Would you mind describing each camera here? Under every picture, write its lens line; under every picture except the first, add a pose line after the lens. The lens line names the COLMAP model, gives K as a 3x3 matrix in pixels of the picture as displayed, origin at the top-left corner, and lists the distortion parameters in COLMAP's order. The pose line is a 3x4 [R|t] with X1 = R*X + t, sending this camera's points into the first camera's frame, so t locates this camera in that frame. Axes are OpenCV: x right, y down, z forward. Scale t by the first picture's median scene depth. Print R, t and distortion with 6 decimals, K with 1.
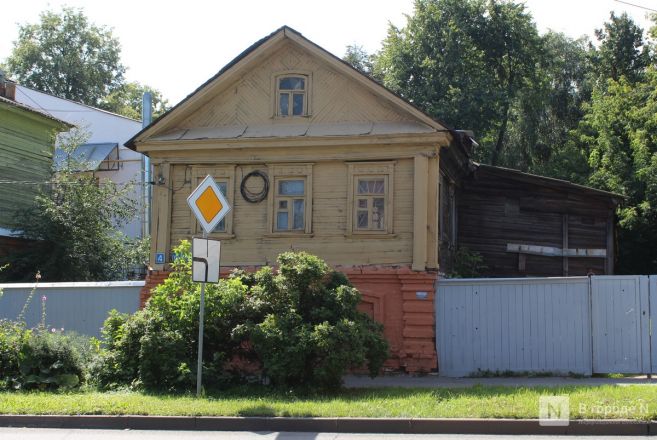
lens RADIAL K [[933.8, 0, 328.5], [0, 933.8, 220.0], [0, 0, 1]] dist [-0.050007, -0.065247]
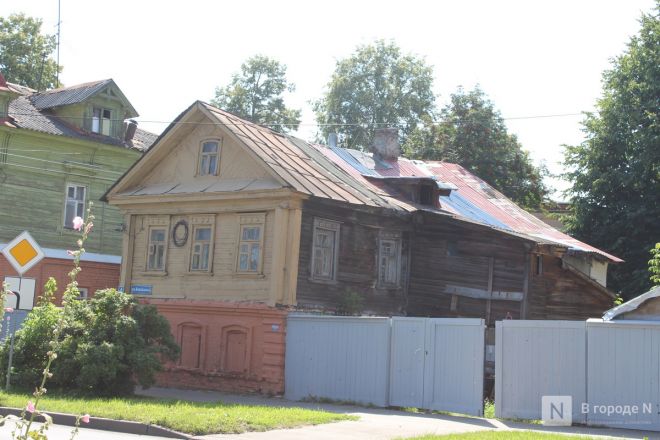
lens RADIAL K [[1022.1, 0, 330.0], [0, 1022.1, 220.0], [0, 0, 1]] dist [0.043001, 0.045403]
pose [[0.899563, -0.004219, -0.436772, 0.682387], [-0.006537, 0.999711, -0.023121, -0.023716], [0.436743, 0.023654, 0.899275, -0.114266]]
